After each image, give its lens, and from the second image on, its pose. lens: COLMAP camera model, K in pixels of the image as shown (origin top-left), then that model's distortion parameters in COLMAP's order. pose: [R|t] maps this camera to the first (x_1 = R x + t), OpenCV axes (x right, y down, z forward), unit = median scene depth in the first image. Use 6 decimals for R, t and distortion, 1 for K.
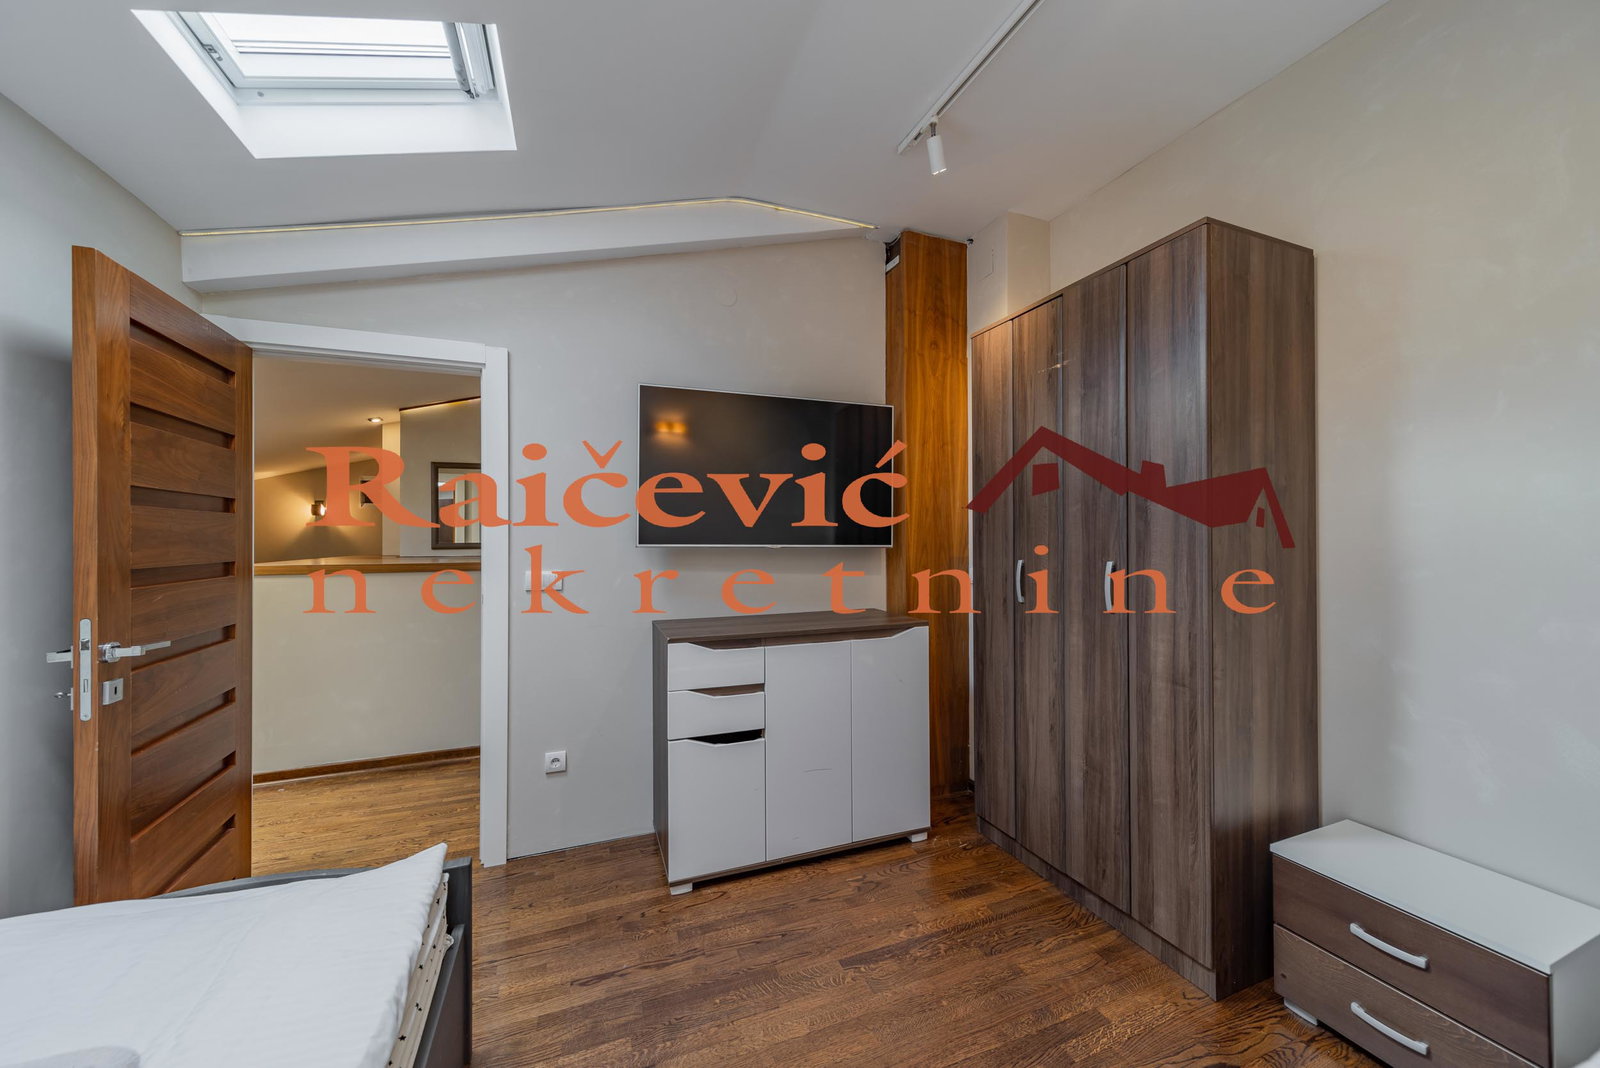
lens RADIAL K [[574.9, 0, 800.0], [0, 574.9, 534.0], [0, 0, 1]] dist [0.000292, -0.000030]
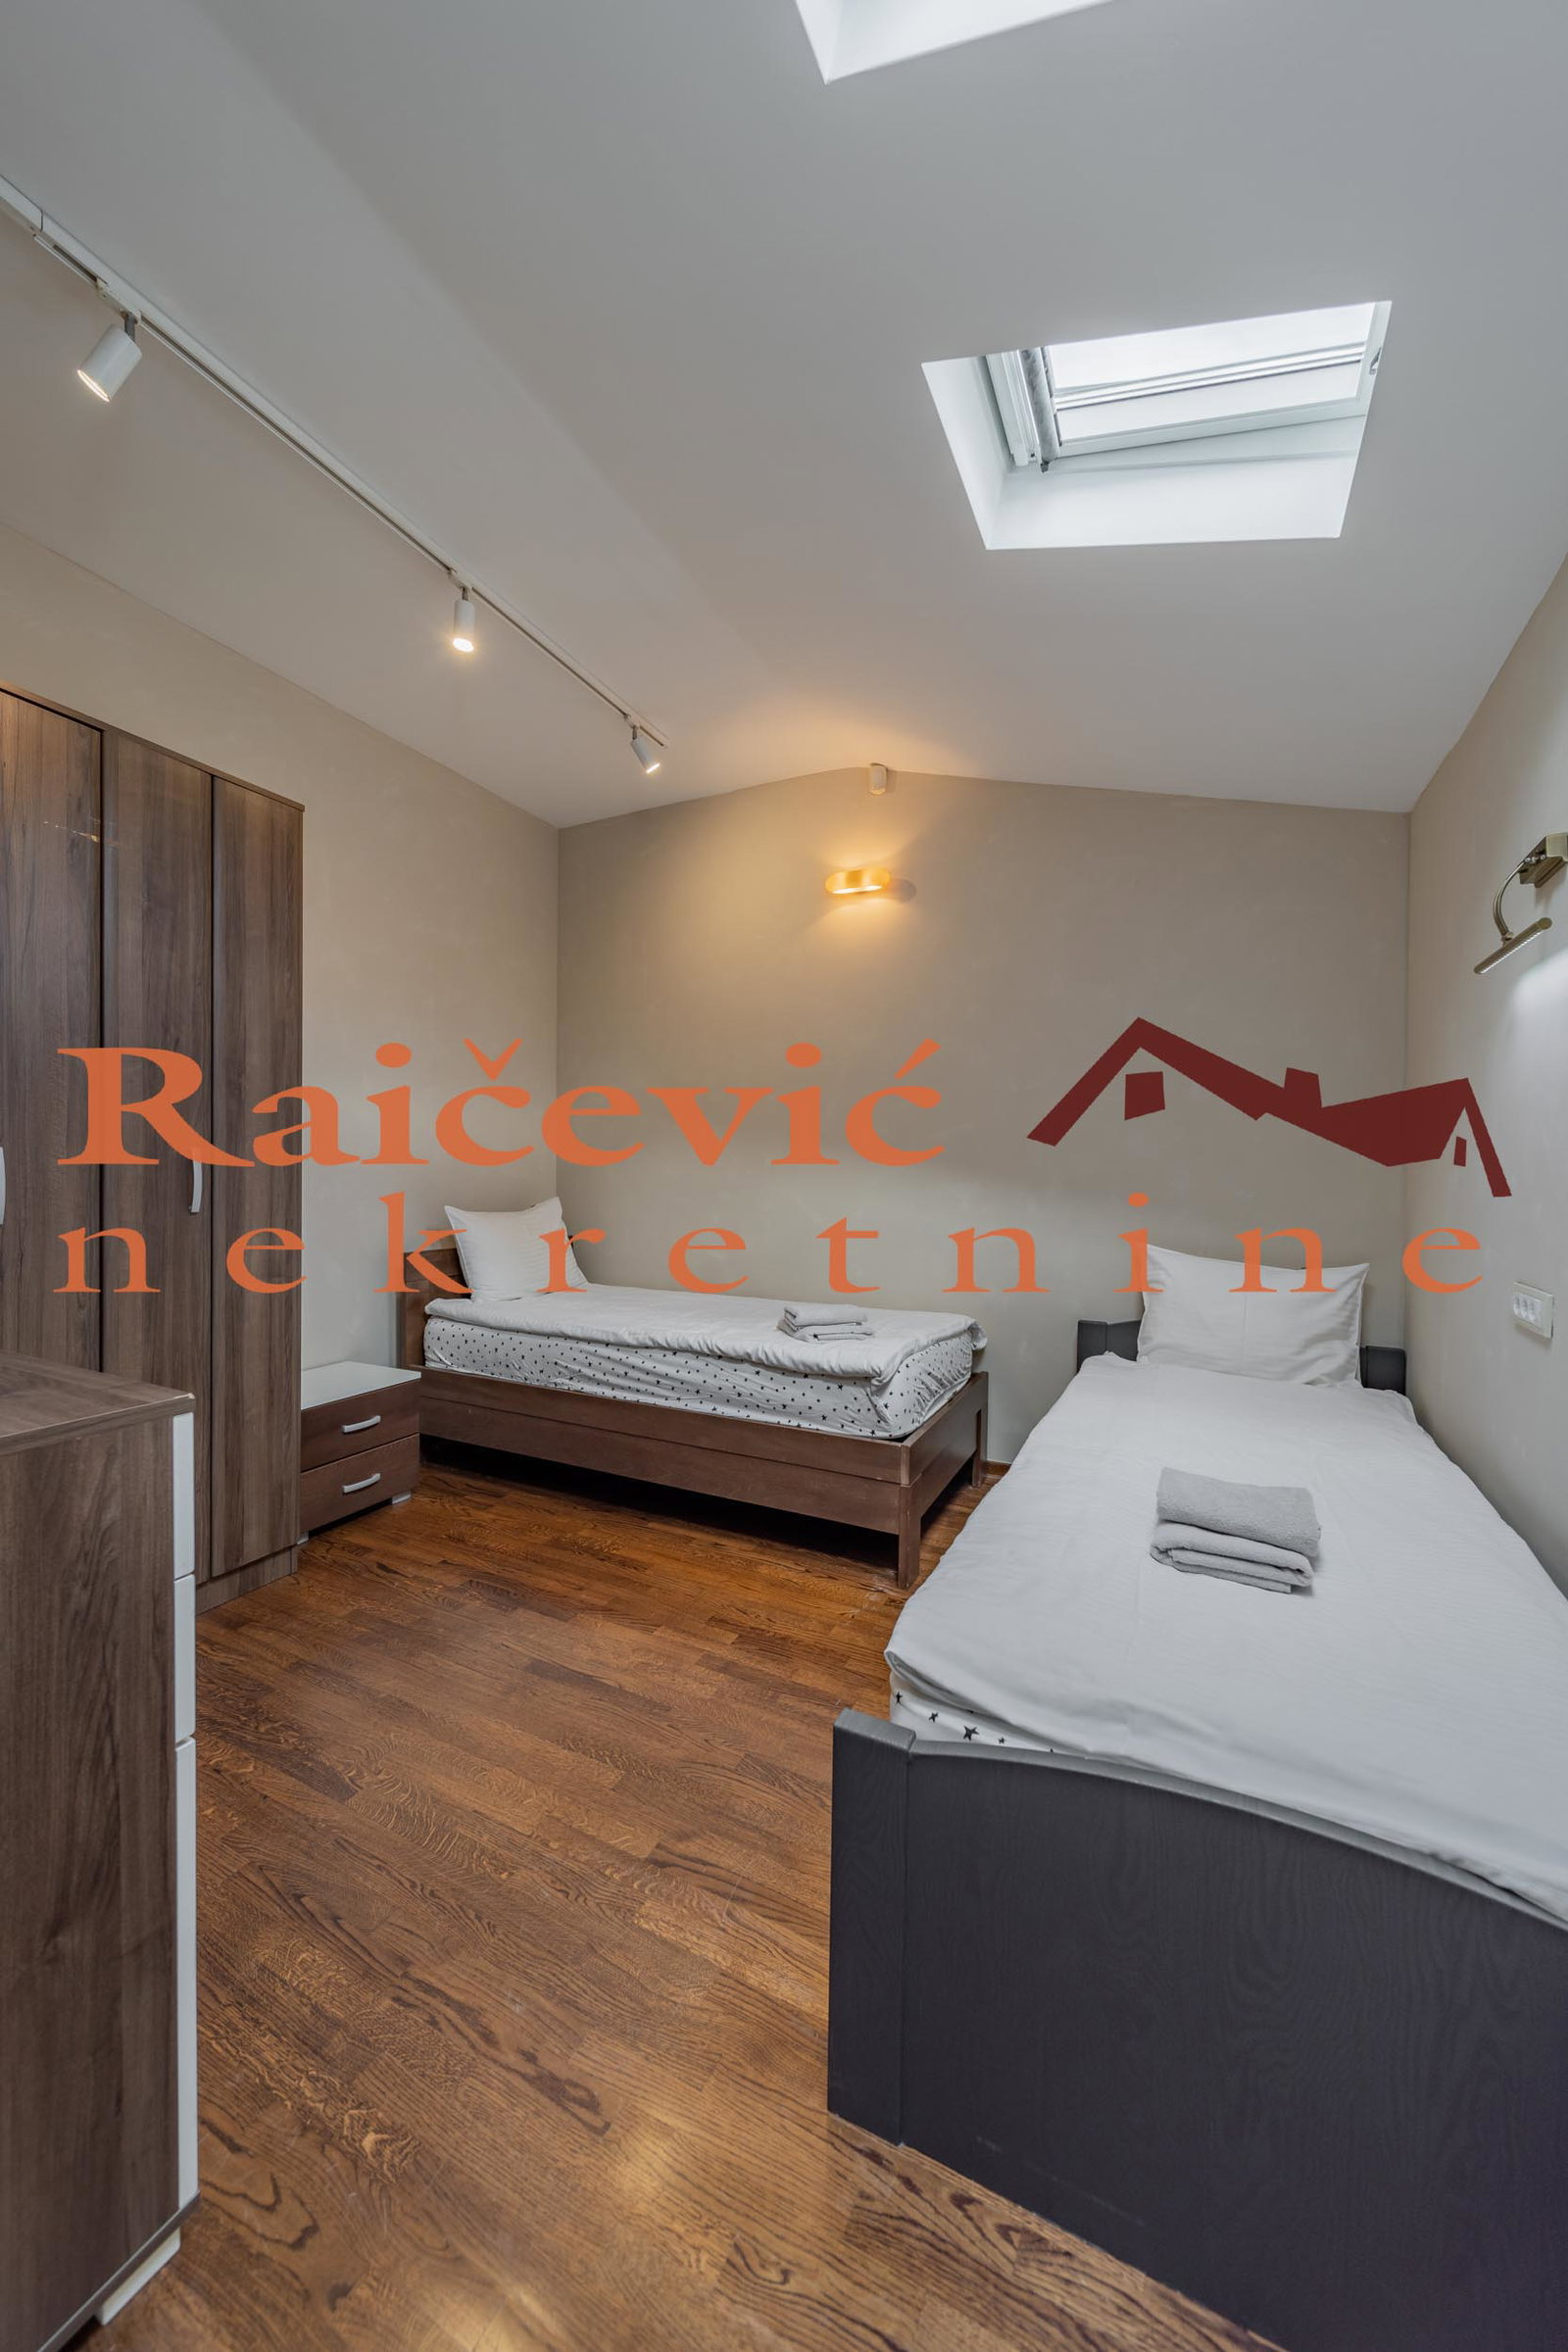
lens RADIAL K [[826.9, 0, 784.0], [0, 826.9, 1176.0], [0, 0, 1]] dist [-0.002867, -0.000284]
pose [[-0.672742, -0.014293, 0.739739, -0.867773], [-0.014197, 0.999879, 0.006408, 0.072339], [-0.739741, -0.006191, -0.672863, 1.235757]]
